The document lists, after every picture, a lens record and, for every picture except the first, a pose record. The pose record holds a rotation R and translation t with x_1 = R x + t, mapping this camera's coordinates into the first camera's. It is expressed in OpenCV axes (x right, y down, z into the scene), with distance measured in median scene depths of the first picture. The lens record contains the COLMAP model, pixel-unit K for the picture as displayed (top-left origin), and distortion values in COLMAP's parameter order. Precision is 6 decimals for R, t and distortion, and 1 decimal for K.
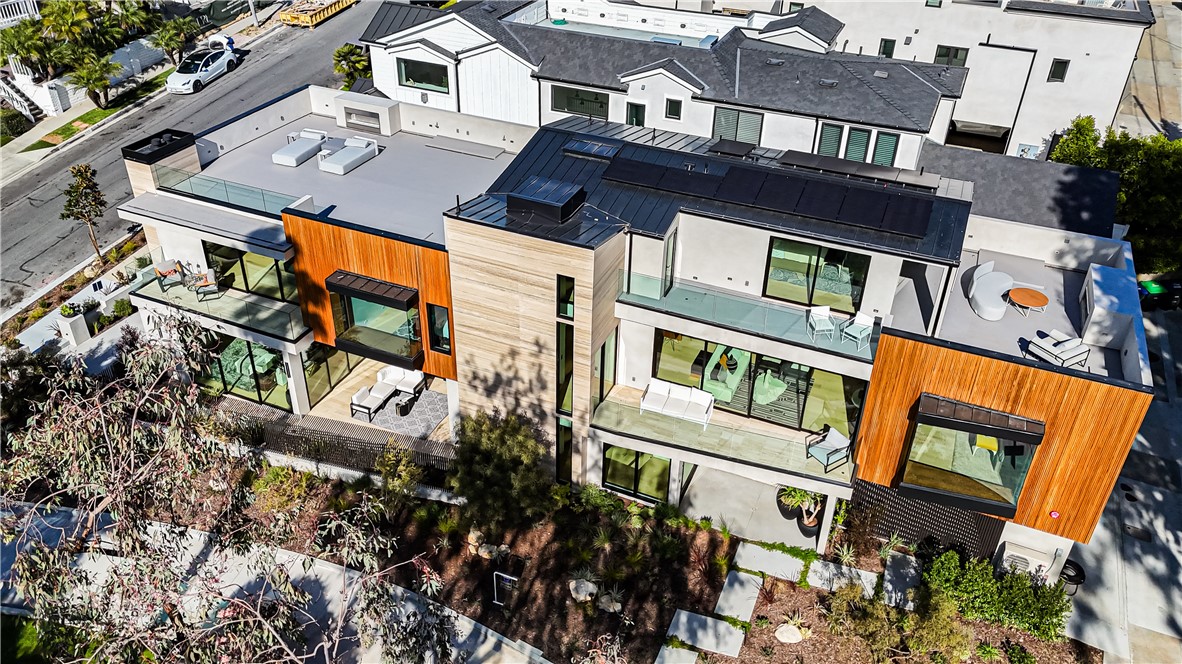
lens RADIAL K [[892.9, 0, 622.5], [0, 892.9, 328.5], [0, 0, 1]] dist [0.022251, 0.000063]
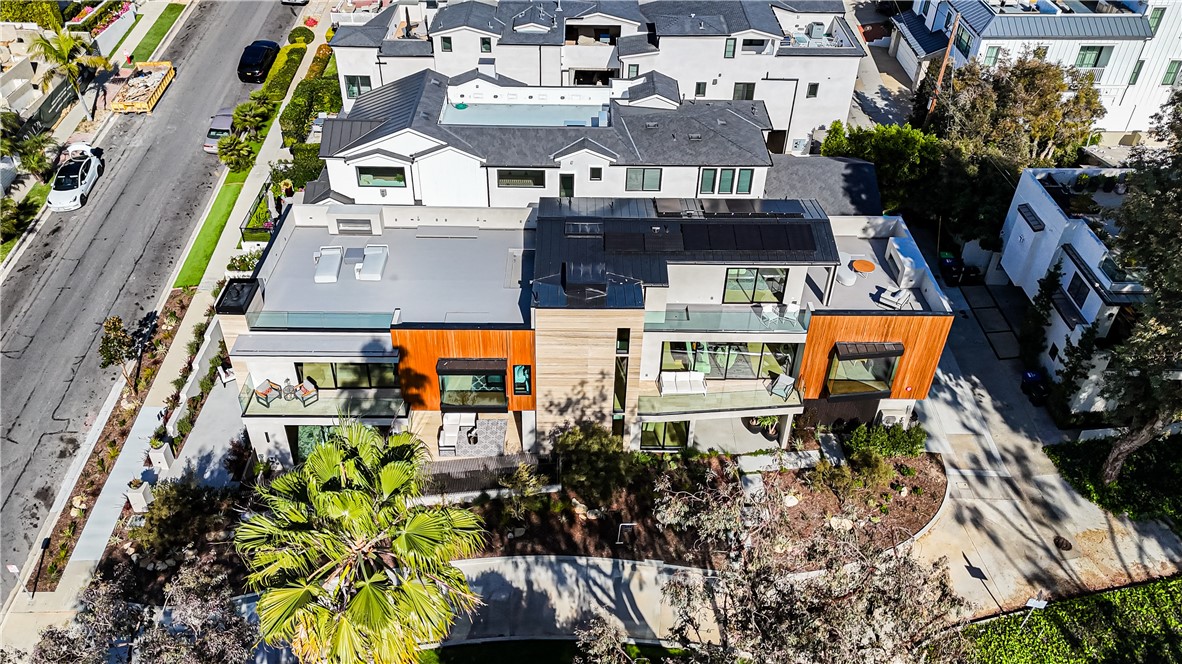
lens RADIAL K [[892.9, 0, 622.5], [0, 892.9, 328.5], [0, 0, 1]] dist [0.022251, 0.000063]
pose [[0.907107, -0.256067, 0.334046, -0.513161], [0.217215, 0.964596, 0.149573, -0.255964], [-0.360520, -0.063119, 0.930613, -0.373711]]
